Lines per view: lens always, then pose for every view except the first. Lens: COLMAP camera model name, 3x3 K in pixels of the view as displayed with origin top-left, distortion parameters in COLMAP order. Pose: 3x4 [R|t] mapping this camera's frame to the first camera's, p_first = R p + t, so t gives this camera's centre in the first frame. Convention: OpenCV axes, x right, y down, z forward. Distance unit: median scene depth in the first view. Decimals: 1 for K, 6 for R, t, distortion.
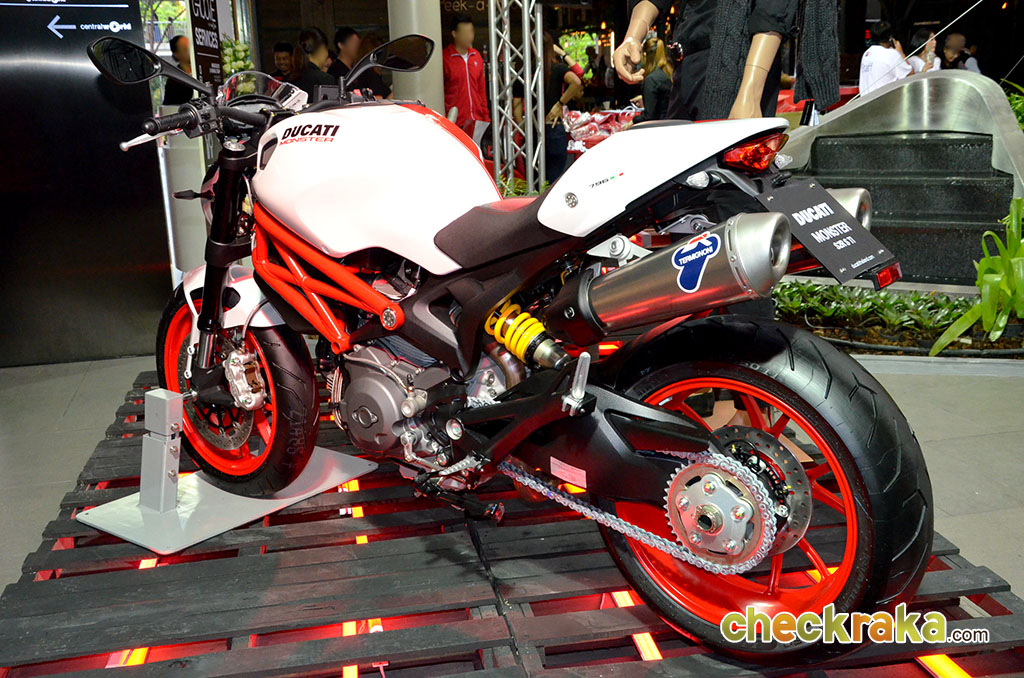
lens RADIAL K [[1040.1, 0, 512.0], [0, 1040.1, 339.0], [0, 0, 1]] dist [-0.000567, -0.001014]
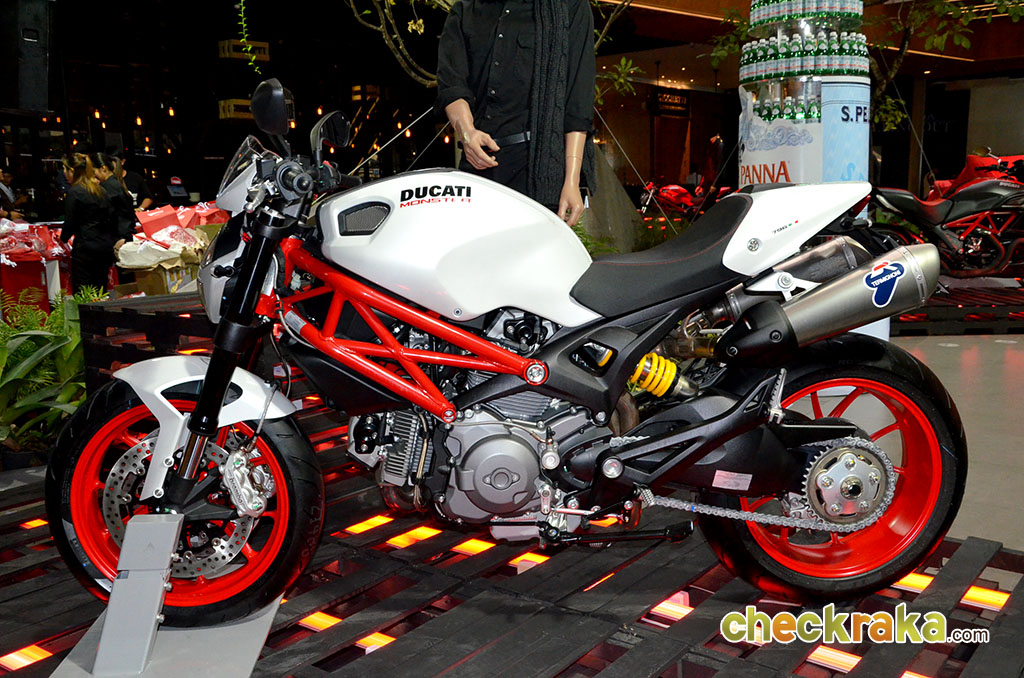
lens RADIAL K [[928.5, 0, 512.0], [0, 928.5, 339.0], [0, 0, 1]] dist [-0.049523, 0.003054]
pose [[0.759410, -0.080351, 0.645631, -0.712356], [0.145899, 0.988103, -0.048638, -0.012283], [-0.634042, 0.131133, 0.762099, 0.314917]]
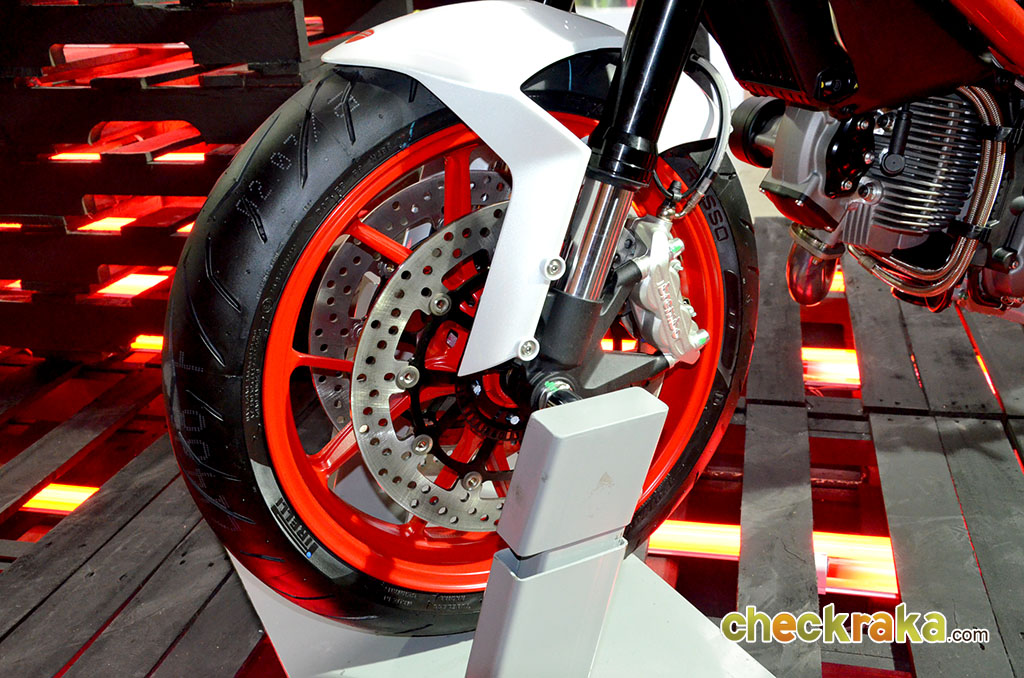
lens RADIAL K [[1018.6, 0, 512.0], [0, 1018.6, 339.0], [0, 0, 1]] dist [-0.068208, 0.245634]
pose [[0.462760, -0.331532, 0.822155, -0.734006], [0.237366, 0.939910, 0.245412, -0.060762], [-0.854114, 0.081585, 0.513647, 1.050330]]
